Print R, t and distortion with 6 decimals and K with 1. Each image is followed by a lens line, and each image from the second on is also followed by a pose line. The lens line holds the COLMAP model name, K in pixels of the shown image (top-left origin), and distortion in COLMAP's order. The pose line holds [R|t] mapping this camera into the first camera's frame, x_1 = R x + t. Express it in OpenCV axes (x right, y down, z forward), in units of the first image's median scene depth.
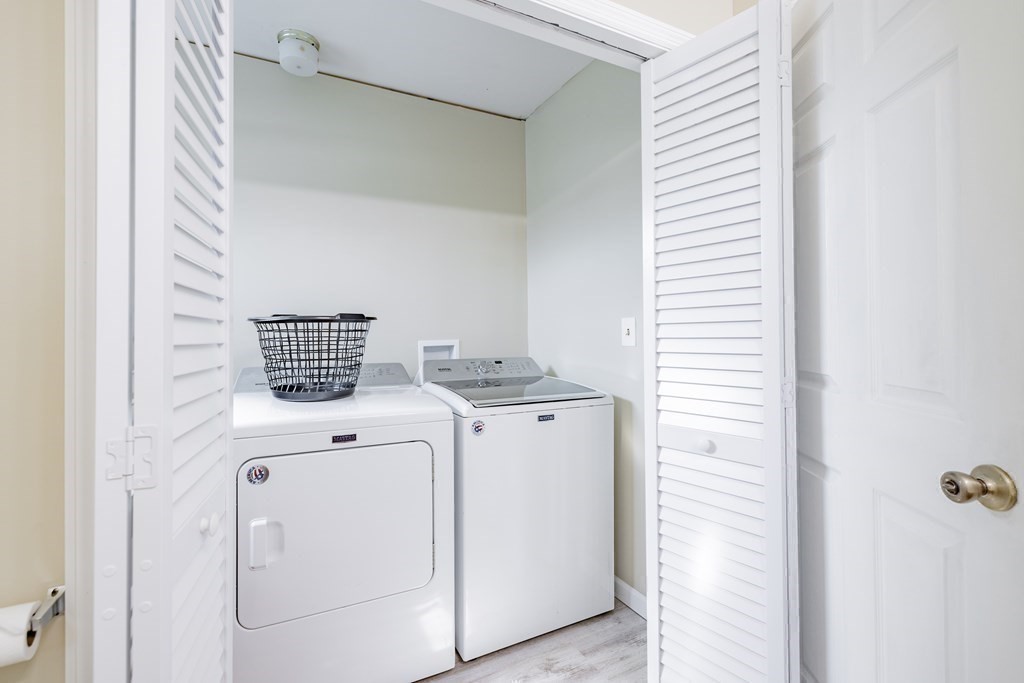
lens RADIAL K [[431.4, 0, 514.6], [0, 431.4, 333.3], [0, 0, 1]] dist [-0.000932, -0.000009]
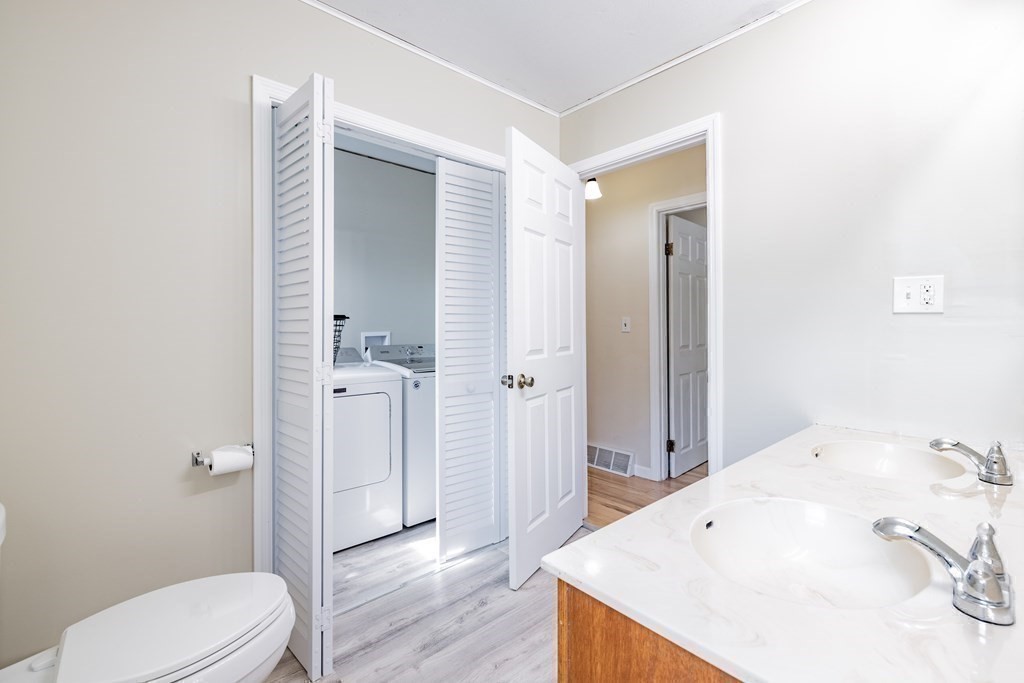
lens RADIAL K [[431.4, 0, 514.6], [0, 431.4, 333.3], [0, 0, 1]] dist [-0.000932, -0.000009]
pose [[0.963318, 0.000448, 0.268363, -0.134748], [-0.005612, 0.999814, 0.018478, -0.009872], [-0.268304, -0.019306, 0.963141, -0.561113]]
